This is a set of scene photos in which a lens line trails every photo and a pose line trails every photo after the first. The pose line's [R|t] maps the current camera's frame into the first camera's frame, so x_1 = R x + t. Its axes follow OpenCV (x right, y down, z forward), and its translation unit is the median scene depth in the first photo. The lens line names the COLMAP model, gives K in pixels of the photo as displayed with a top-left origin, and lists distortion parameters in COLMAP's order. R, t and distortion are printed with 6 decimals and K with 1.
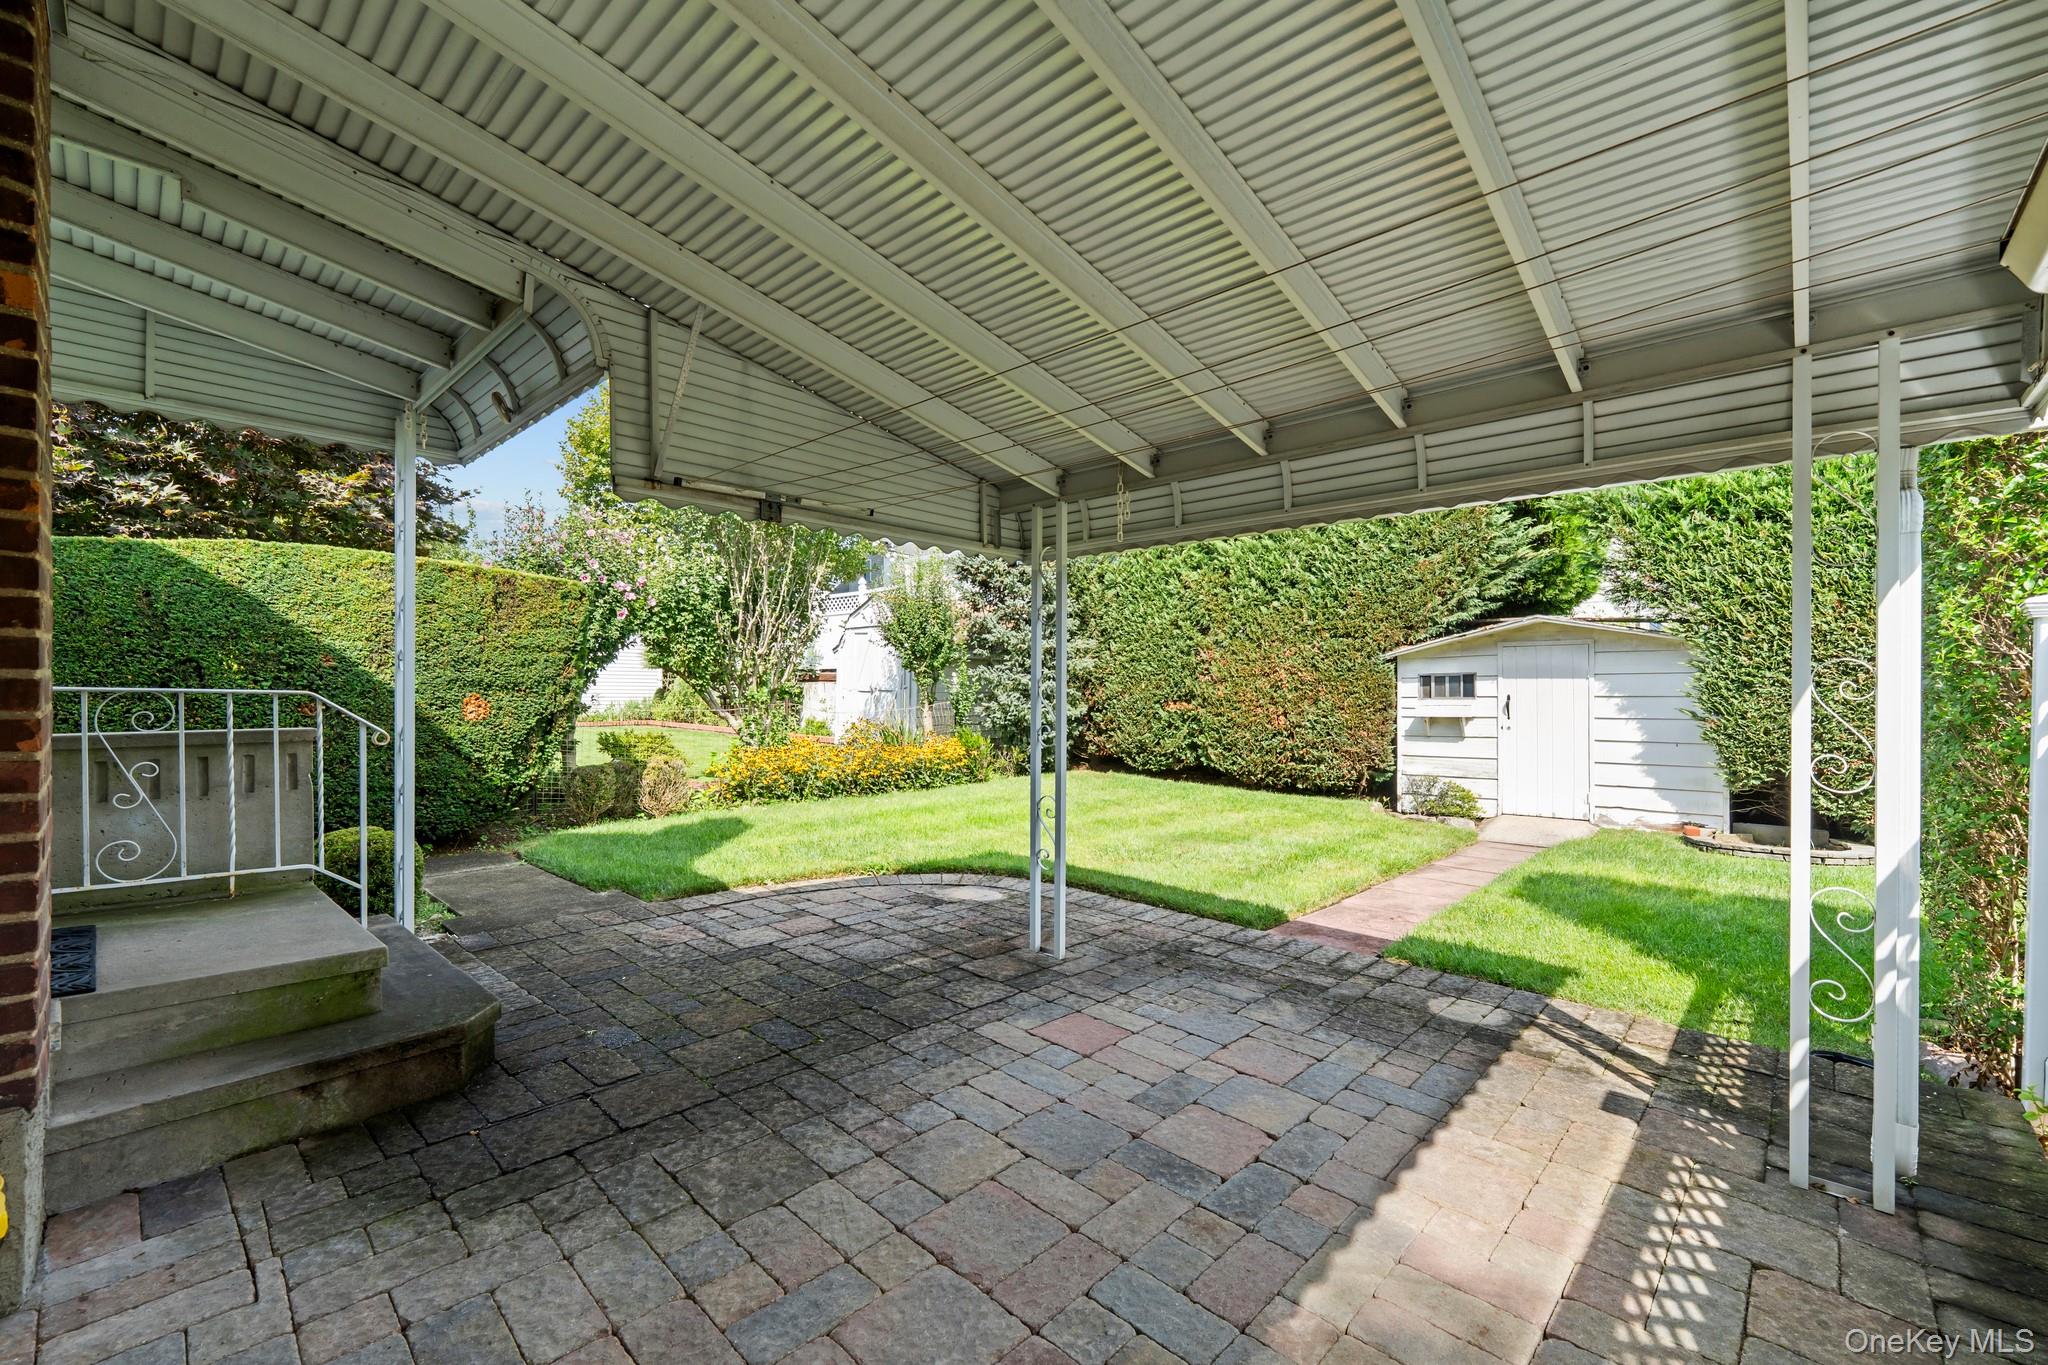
lens RADIAL K [[828.8, 0, 1032.6], [0, 828.8, 693.7], [0, 0, 1]] dist [-0.001073, -0.000076]
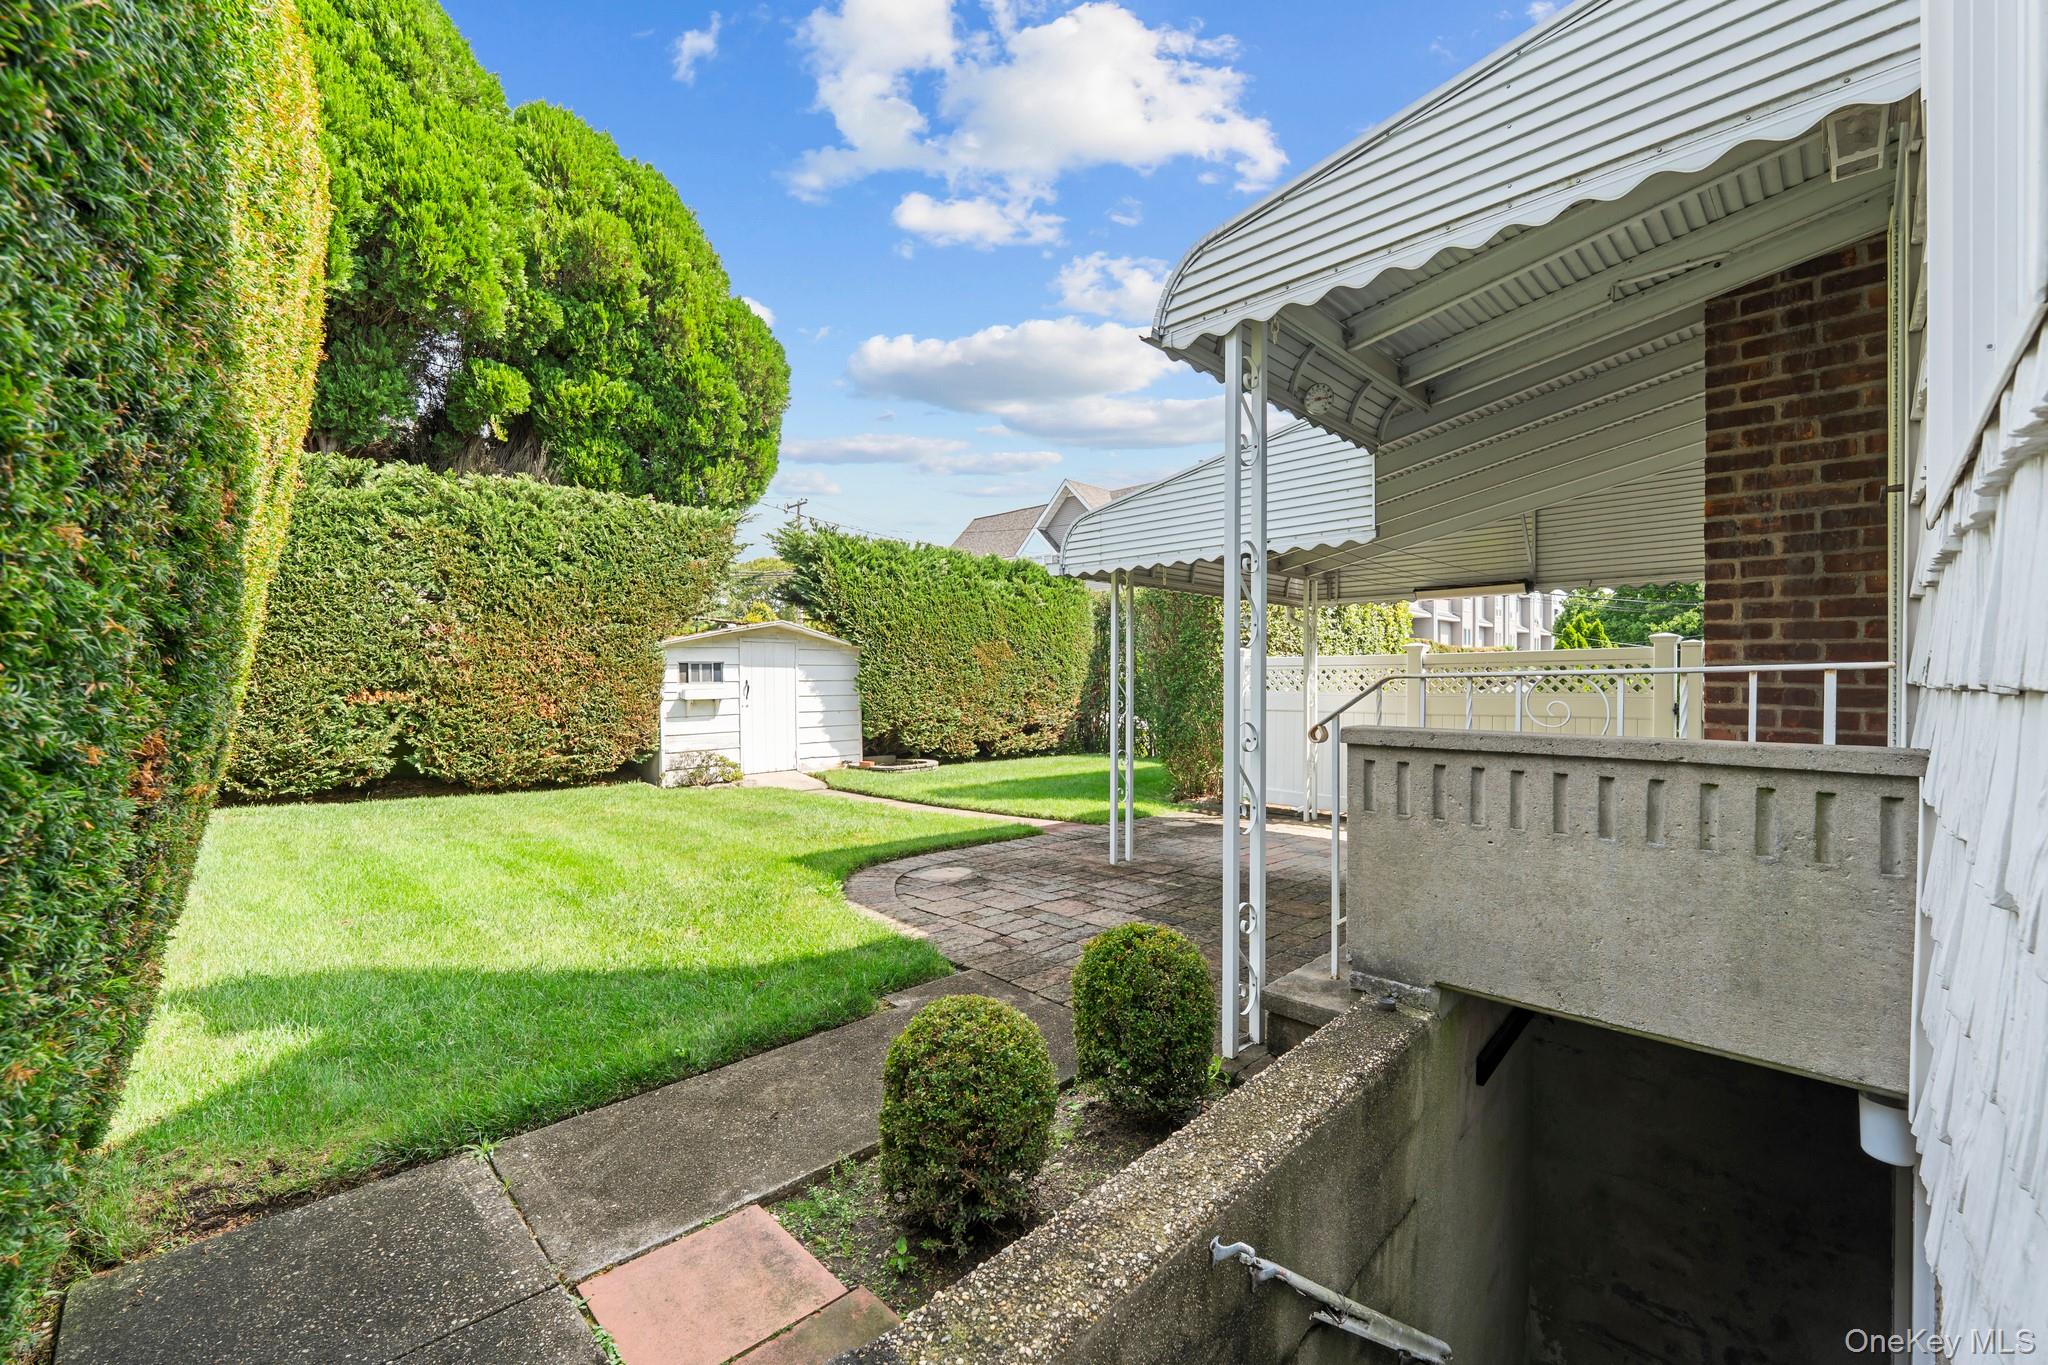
lens RADIAL K [[828.8, 0, 1016.0], [0, 828.8, 683.3], [0, 0, 1]] dist [-0.001073, -0.000076]
pose [[0.061536, -0.005888, 0.998088, -0.735219], [0.001590, 0.999982, 0.005801, 0.000133], [-0.998104, 0.001230, 0.061544, 0.571401]]
